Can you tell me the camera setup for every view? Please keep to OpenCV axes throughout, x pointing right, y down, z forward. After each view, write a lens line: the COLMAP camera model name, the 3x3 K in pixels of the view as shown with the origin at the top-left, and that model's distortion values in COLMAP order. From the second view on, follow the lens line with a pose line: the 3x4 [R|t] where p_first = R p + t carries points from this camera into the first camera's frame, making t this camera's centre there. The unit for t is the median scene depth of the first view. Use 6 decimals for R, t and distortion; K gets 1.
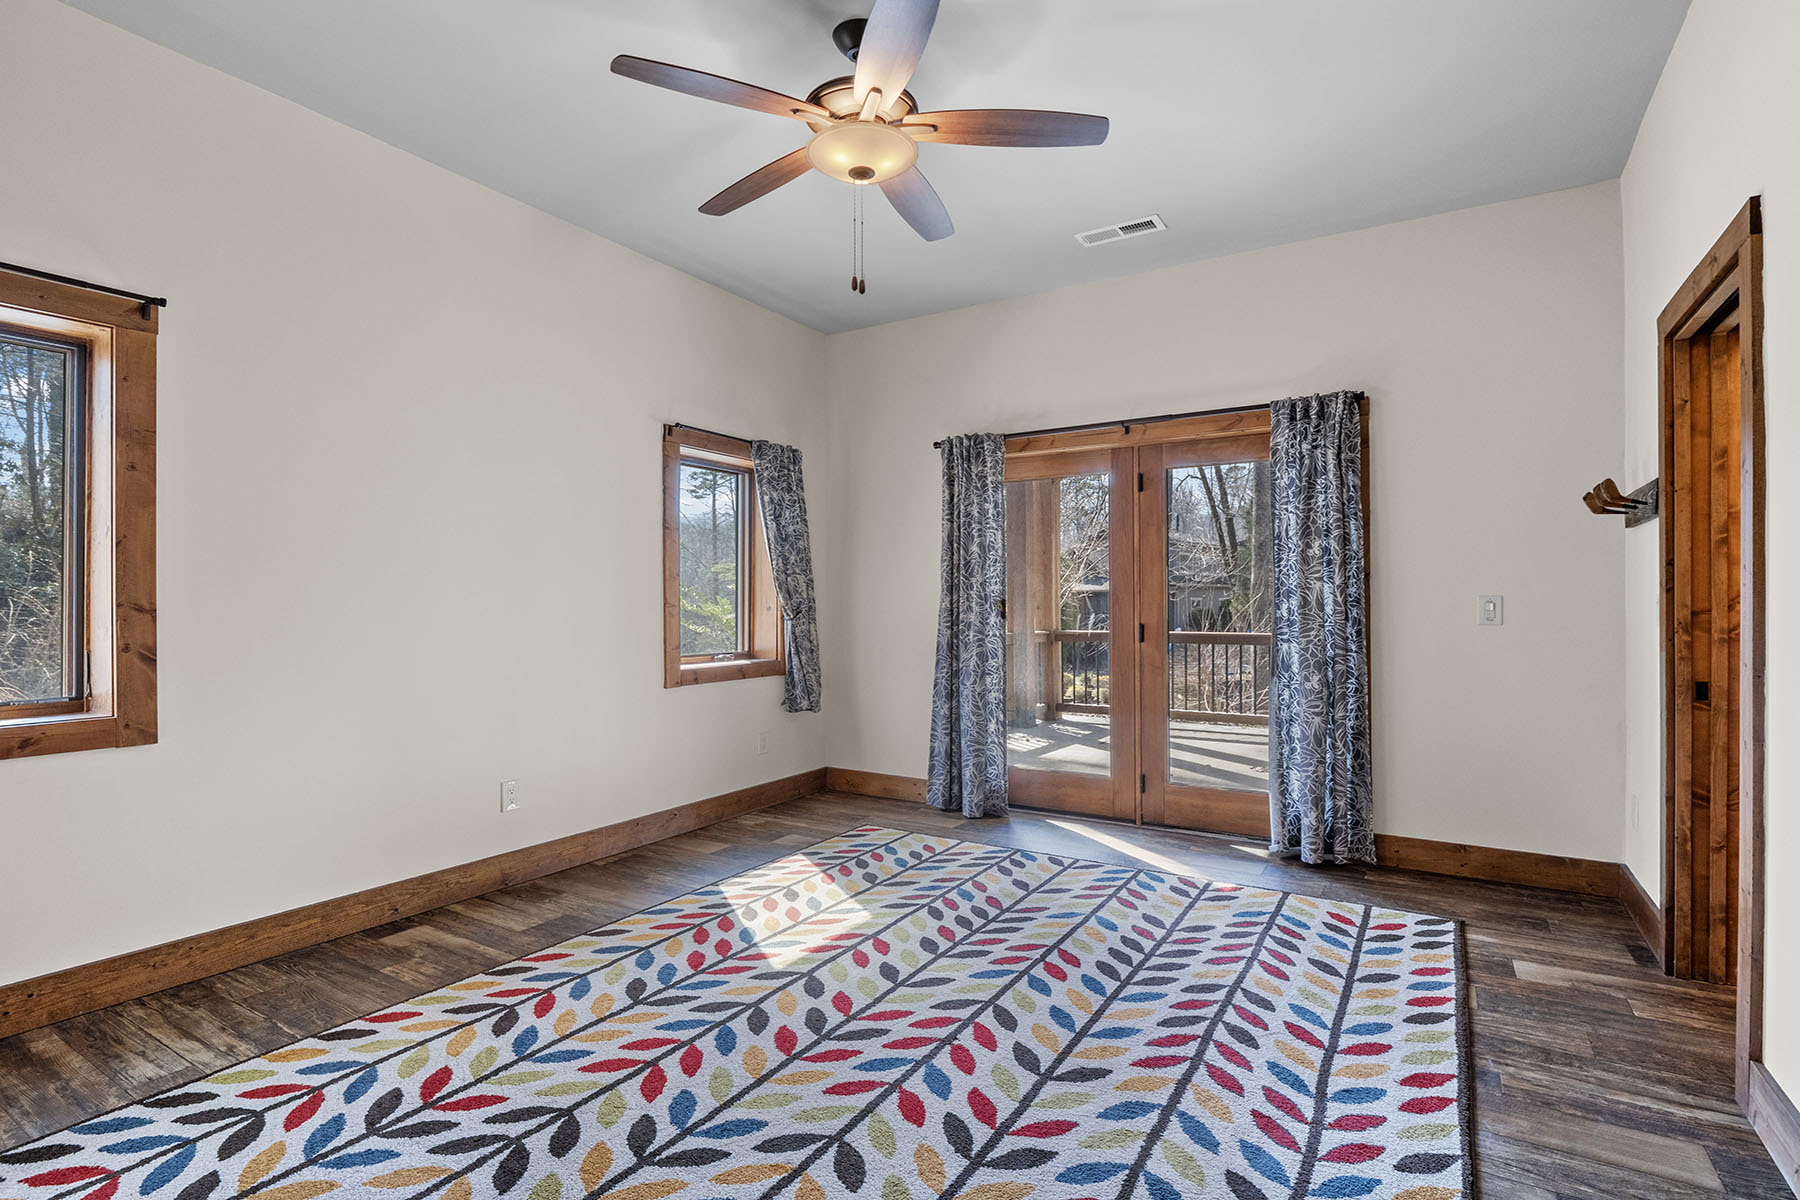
lens RADIAL K [[866.6, 0, 901.9], [0, 866.6, 596.1], [0, 0, 1]] dist [-0.005531, -0.008137]
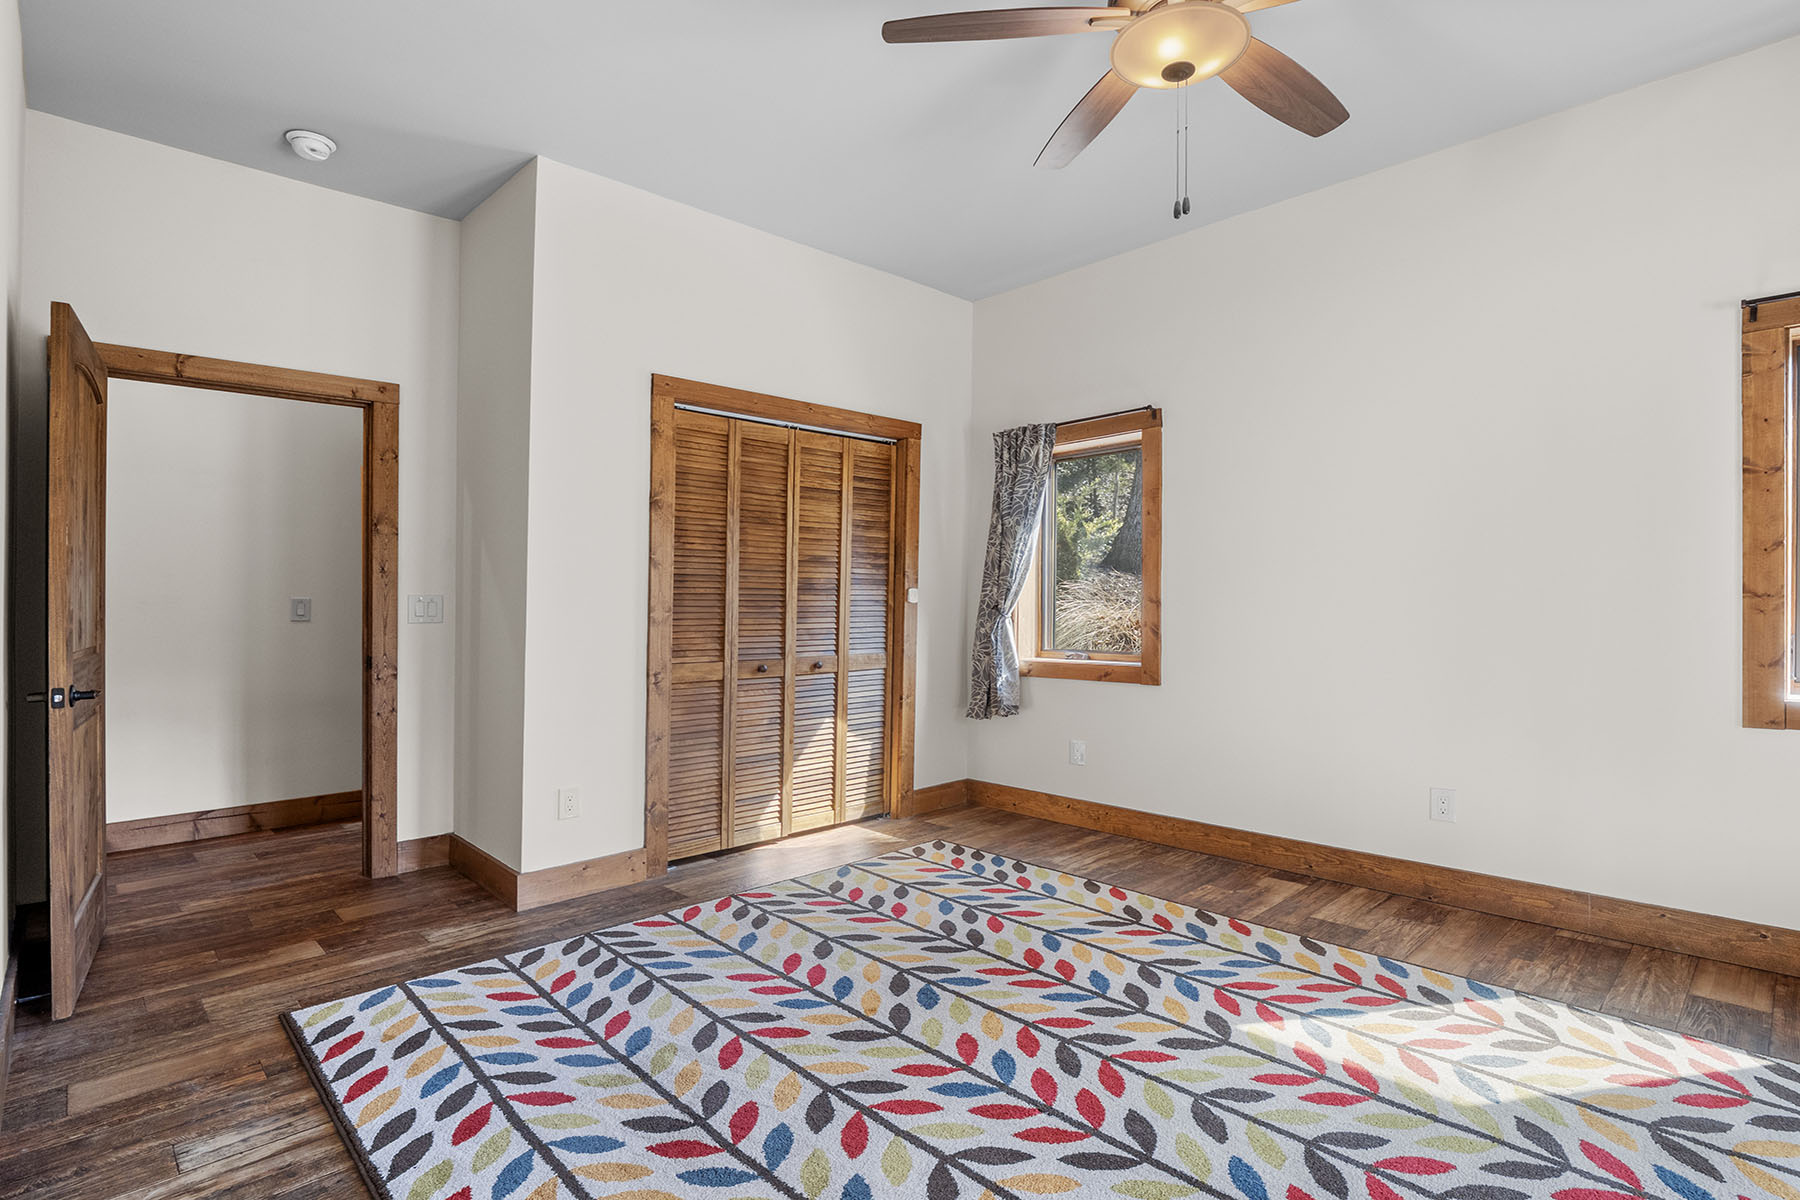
lens RADIAL K [[866.6, 0, 901.9], [0, 866.6, 596.1], [0, 0, 1]] dist [-0.005531, -0.008137]
pose [[-0.239441, 0.000049, -0.970911, 0.799747], [0.018763, 0.999813, -0.004577, 0.003713], [0.970729, -0.019313, -0.239398, 0.933168]]
